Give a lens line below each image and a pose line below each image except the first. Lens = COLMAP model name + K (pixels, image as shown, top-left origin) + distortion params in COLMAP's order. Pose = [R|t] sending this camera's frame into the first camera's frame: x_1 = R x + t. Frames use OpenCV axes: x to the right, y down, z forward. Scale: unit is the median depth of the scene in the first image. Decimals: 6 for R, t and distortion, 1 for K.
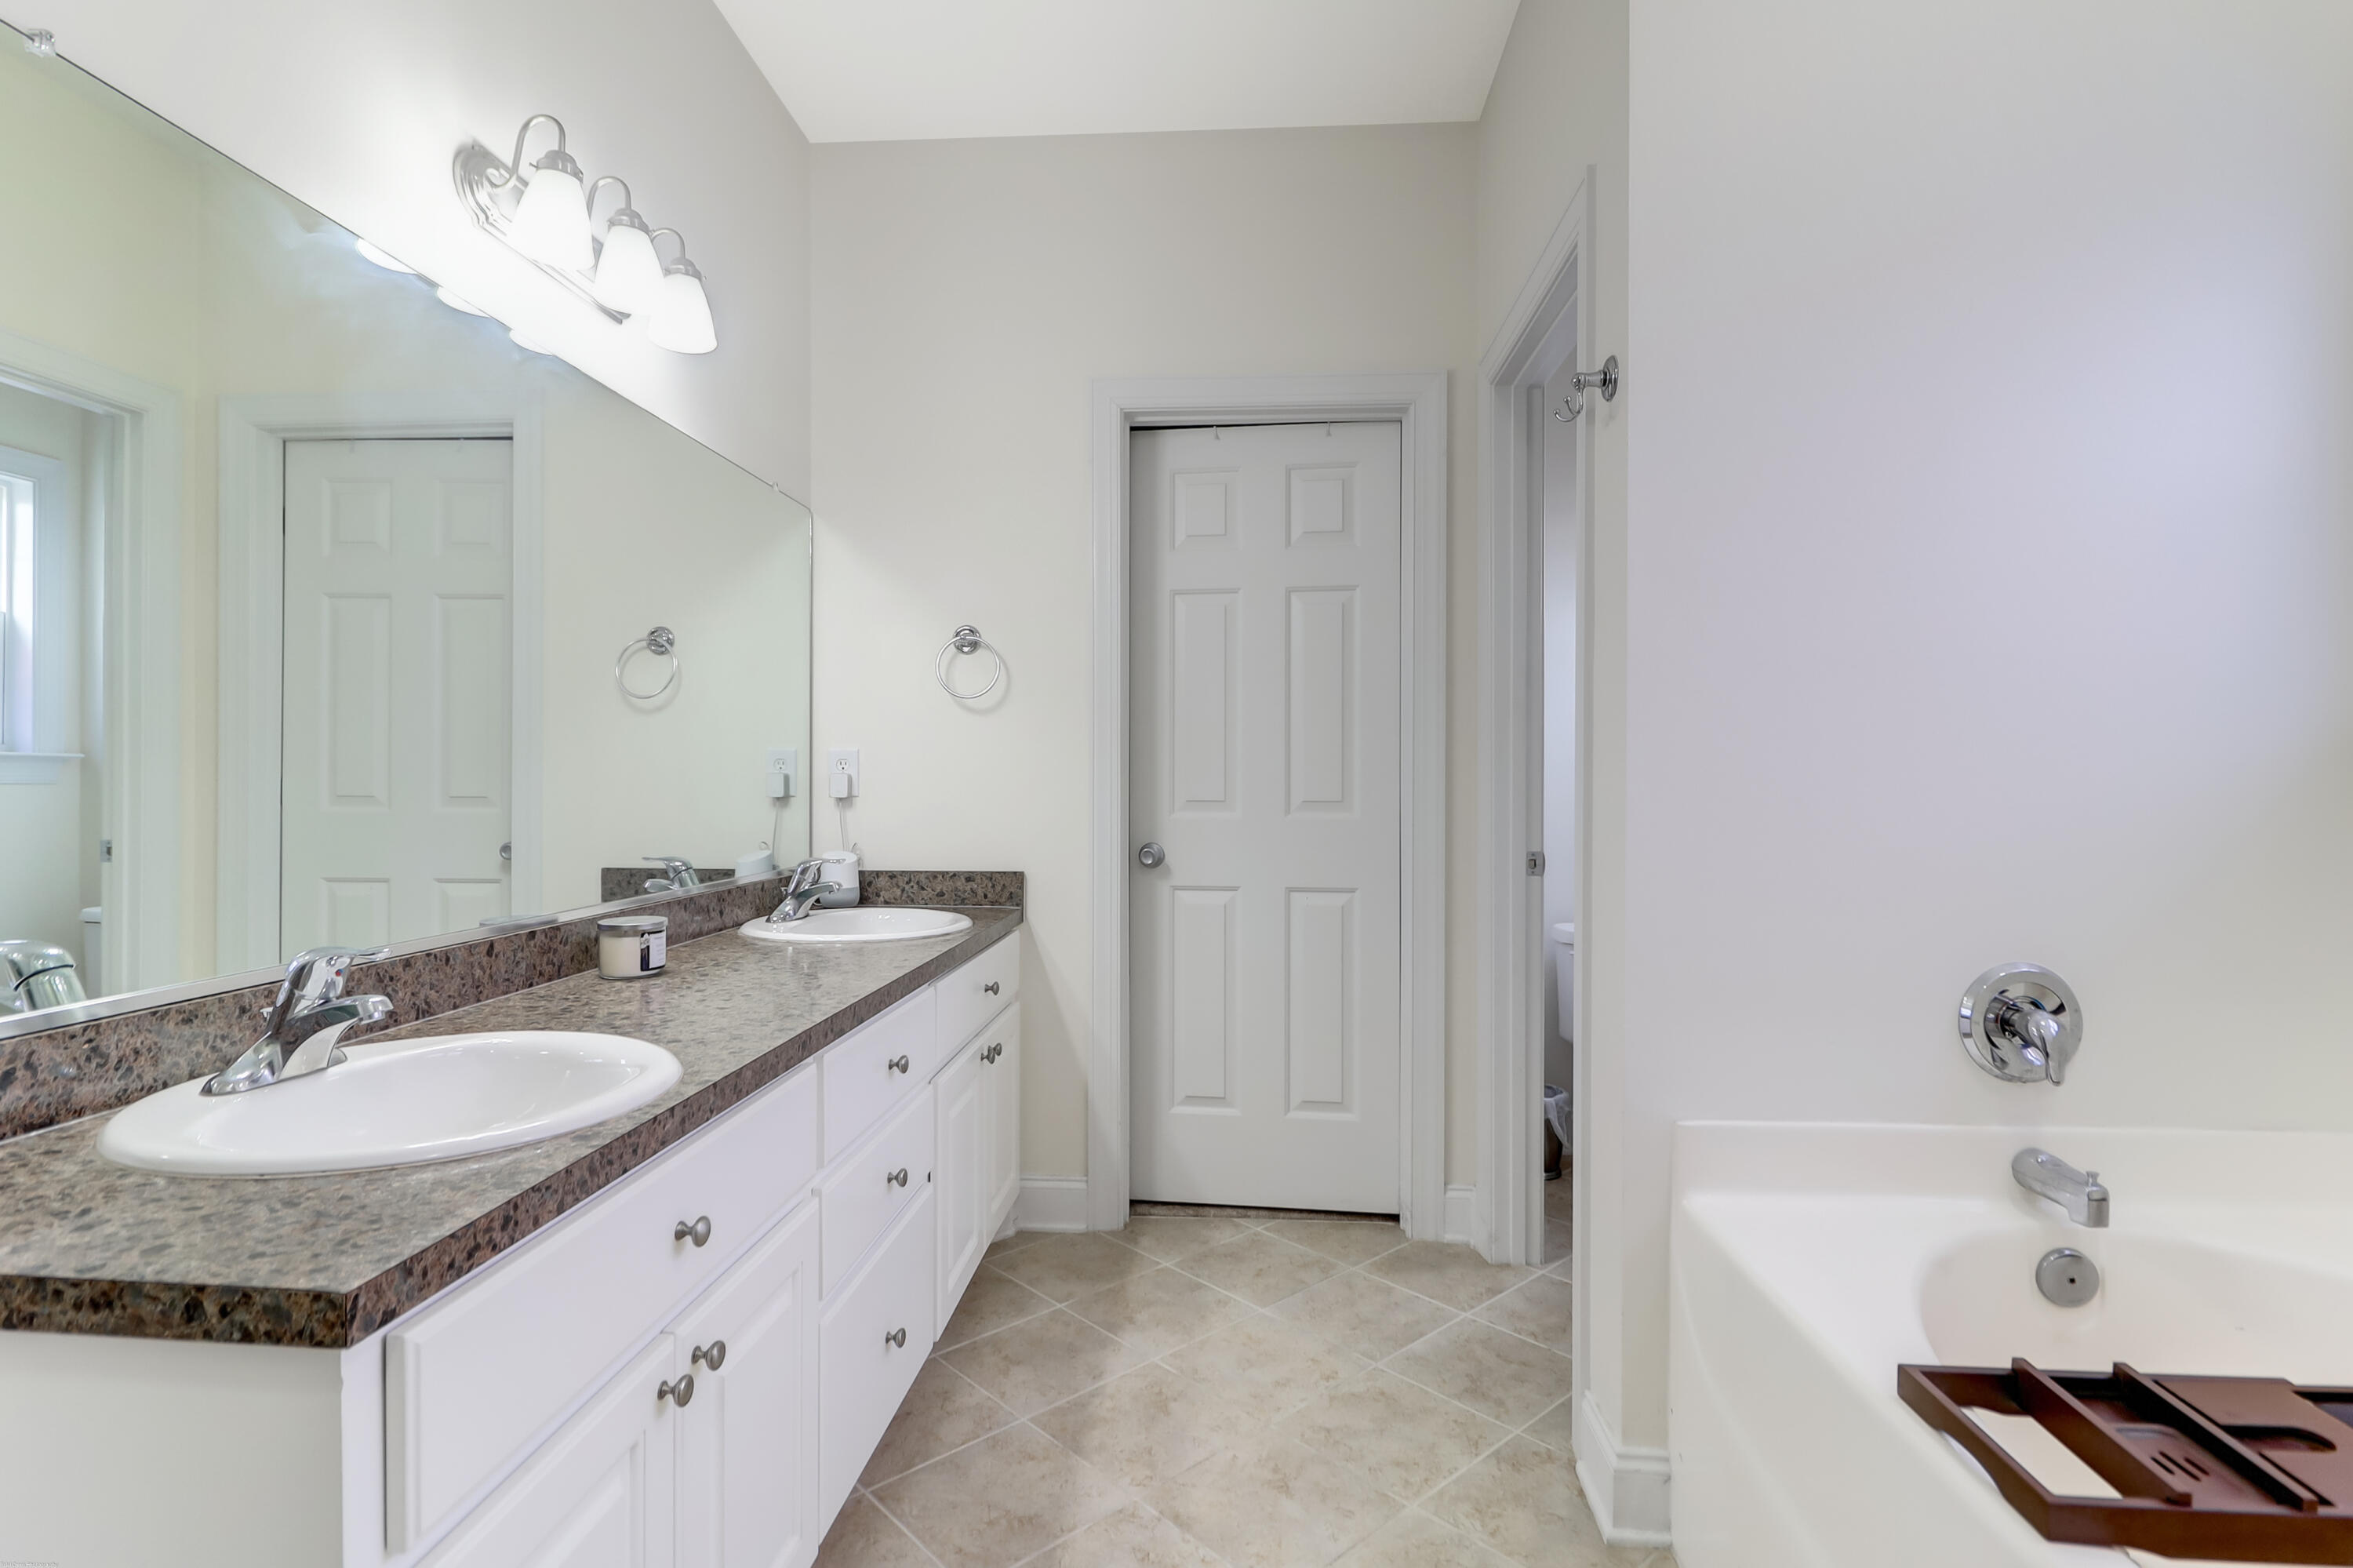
lens RADIAL K [[1133.0, 0, 1174.1], [0, 1133.0, 781.4], [0, 0, 1]] dist [0.001749, -0.008079]
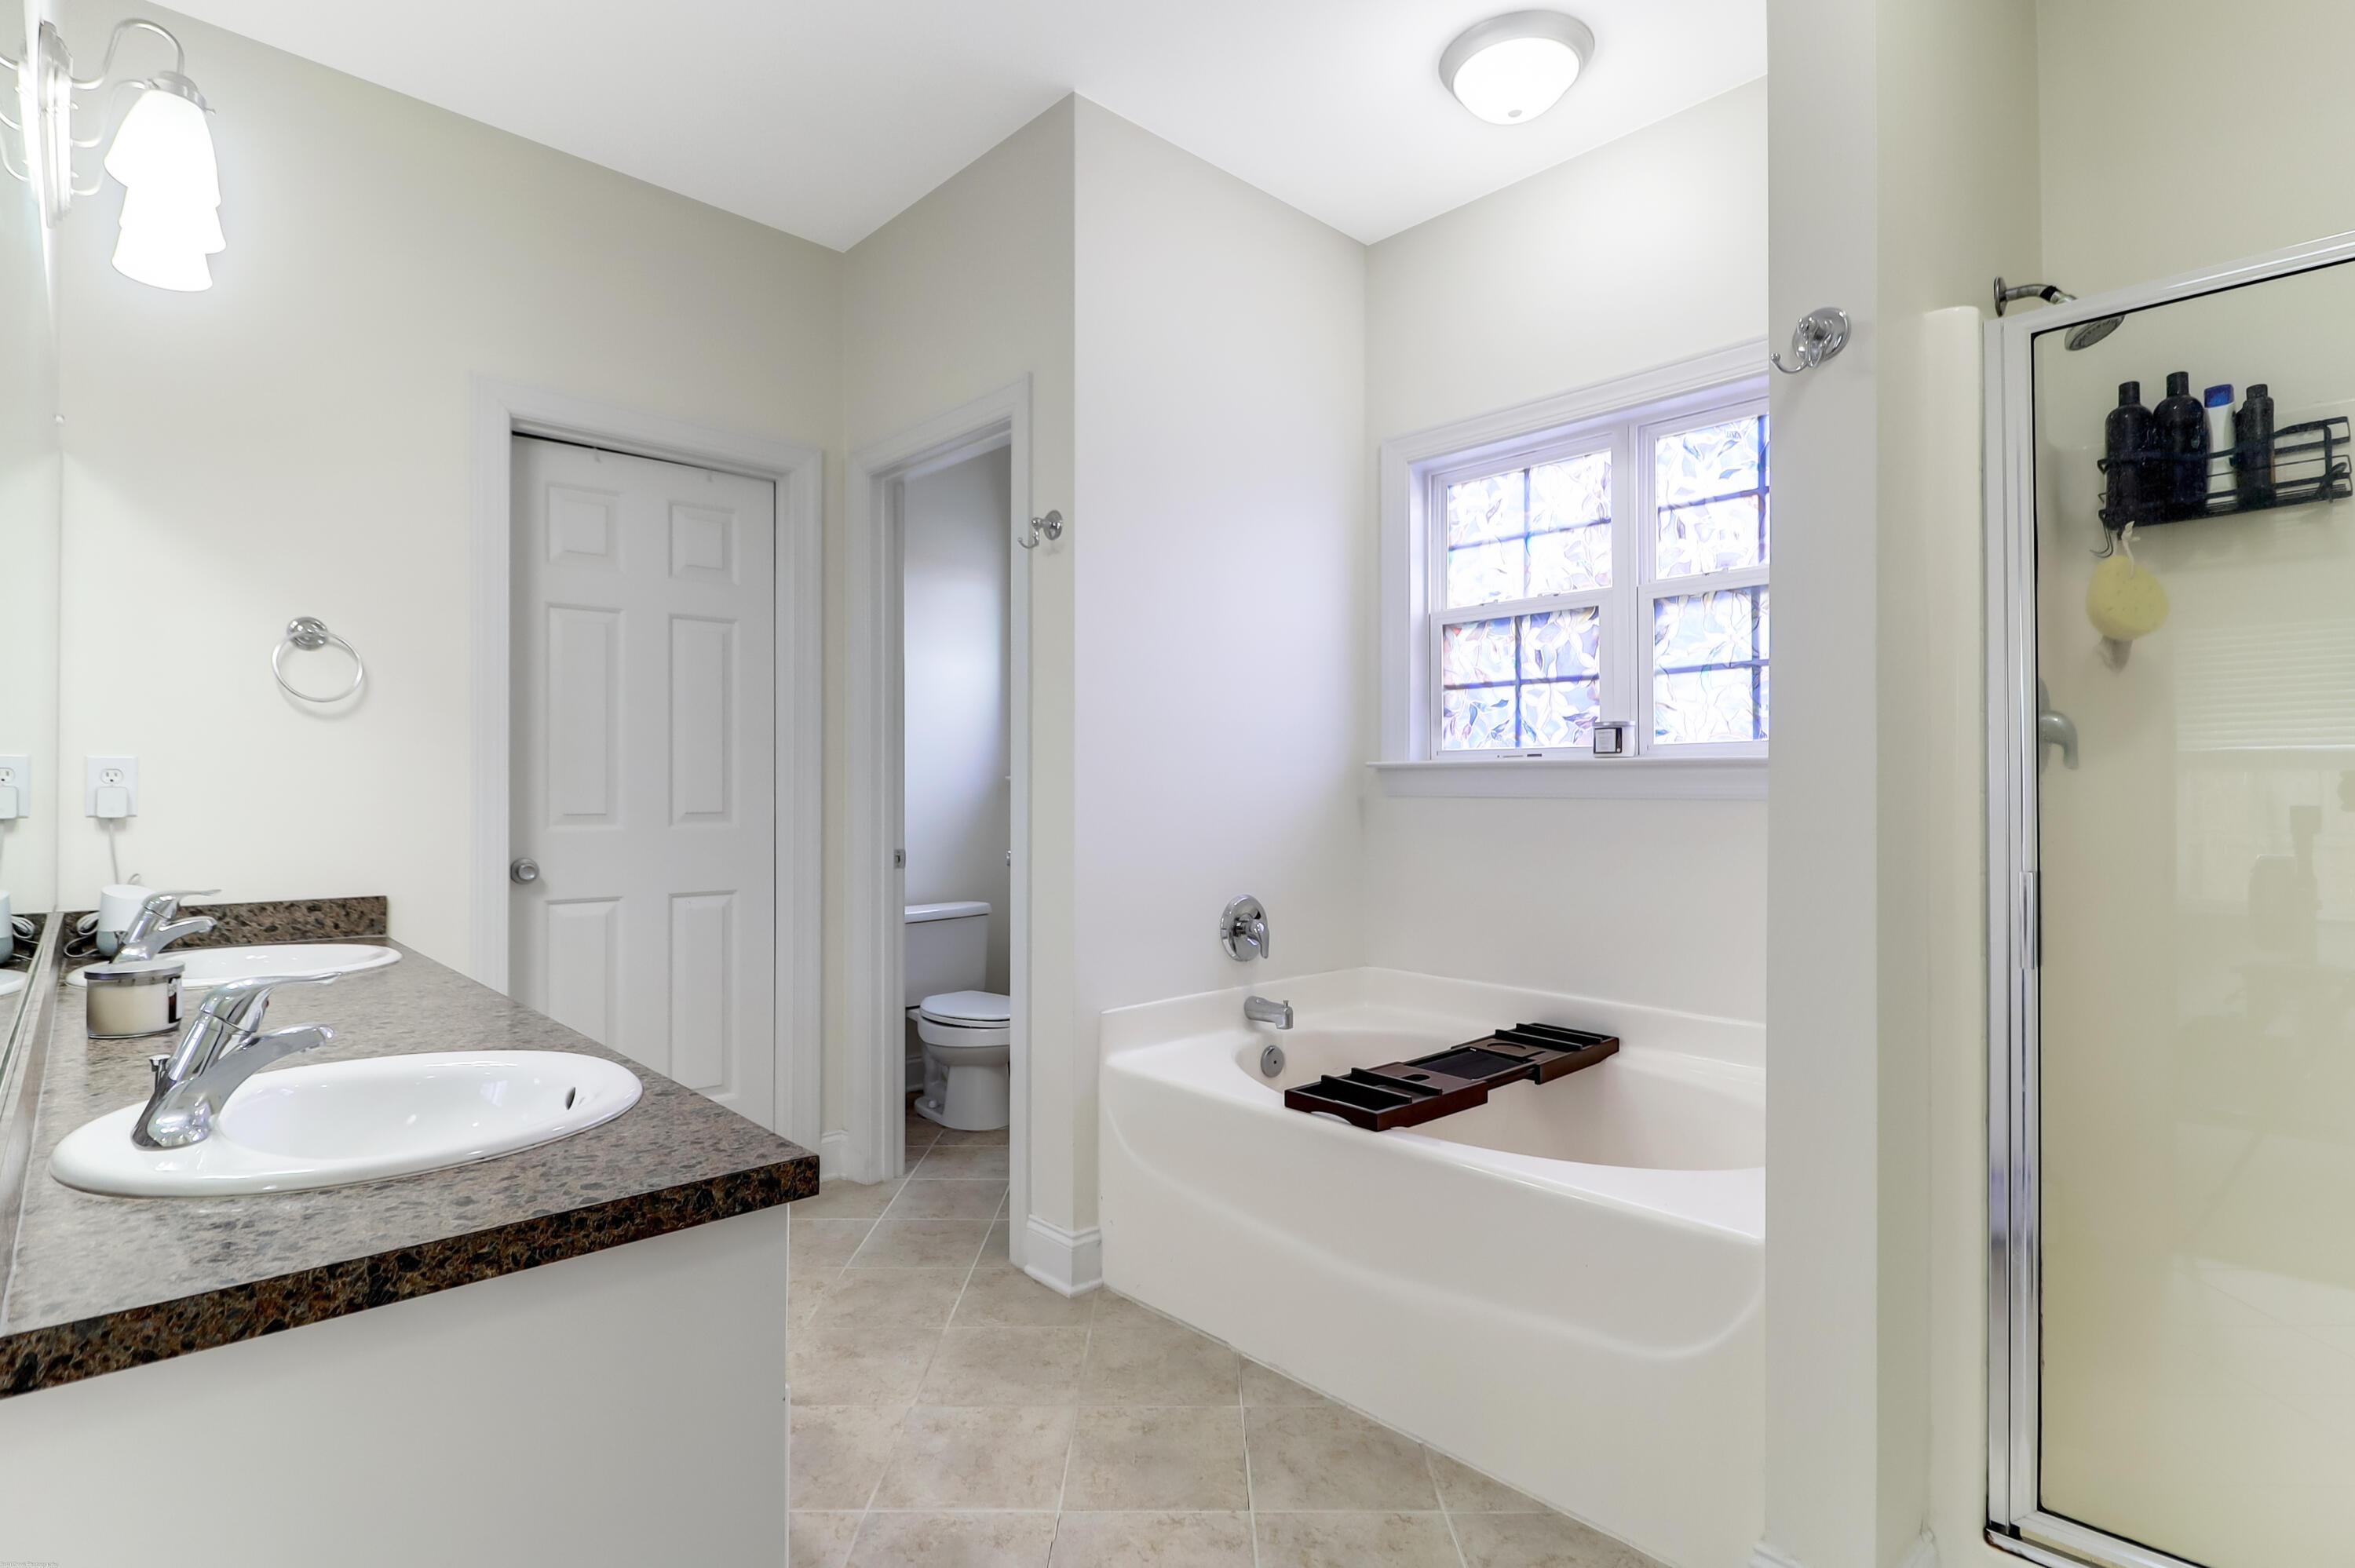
lens RADIAL K [[1141.7, 0, 1177.5], [0, 1141.7, 784.0], [0, 0, 1]] dist [0.002812, -0.010474]
pose [[0.673065, 0.002889, 0.739578, -0.533223], [0.002333, 0.999979, -0.006029, -0.003711], [-0.739580, 0.005784, 0.673044, -0.113839]]
